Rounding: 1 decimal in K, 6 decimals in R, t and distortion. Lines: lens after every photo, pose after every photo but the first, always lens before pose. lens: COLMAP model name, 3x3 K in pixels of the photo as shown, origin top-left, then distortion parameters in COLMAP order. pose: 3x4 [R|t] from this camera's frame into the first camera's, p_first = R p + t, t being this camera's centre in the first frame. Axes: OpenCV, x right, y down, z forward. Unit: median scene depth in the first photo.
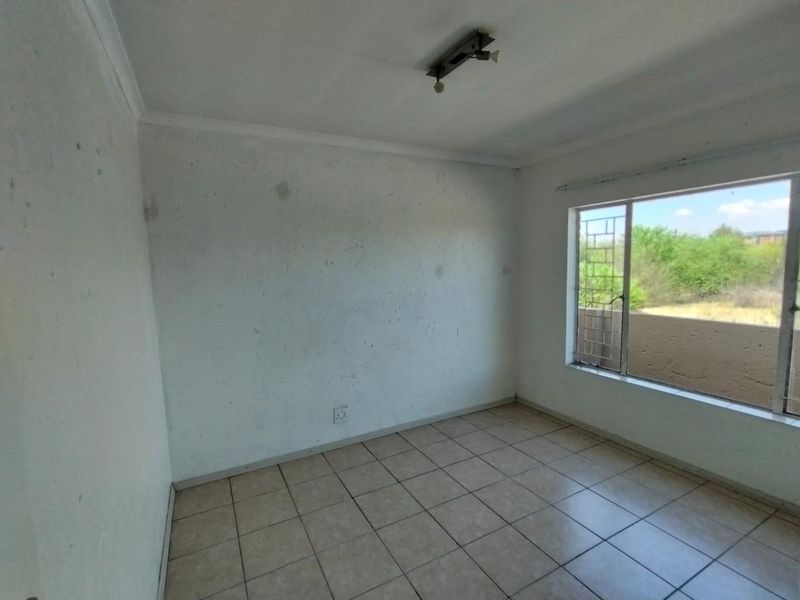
lens RADIAL K [[372.9, 0, 393.6], [0, 372.9, 301.6], [0, 0, 1]] dist [-0.003332, -0.000620]
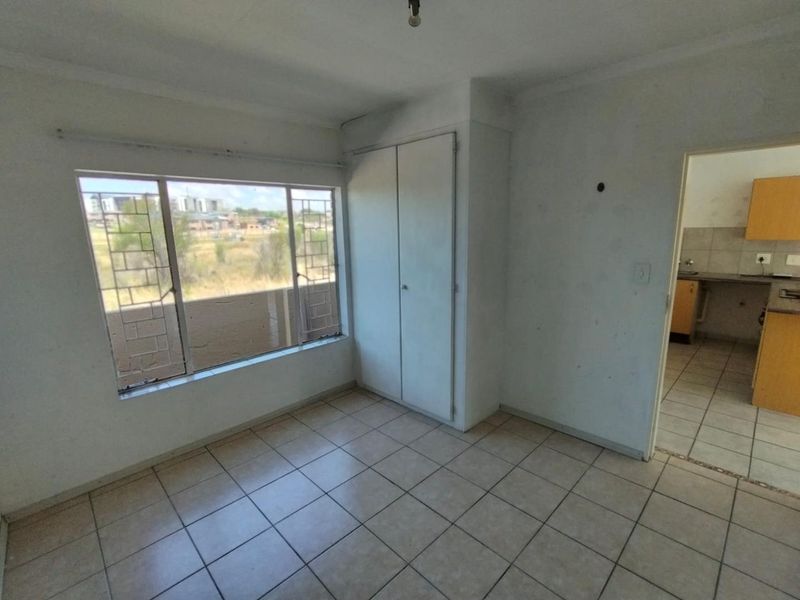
lens RADIAL K [[372.9, 0, 396.2], [0, 372.9, 299.8], [0, 0, 1]] dist [-0.003332, -0.000620]
pose [[-0.278349, -0.130938, 0.951513, -0.371873], [0.148219, 0.972942, 0.177245, -0.067500], [-0.948975, 0.190368, -0.251410, 0.747821]]
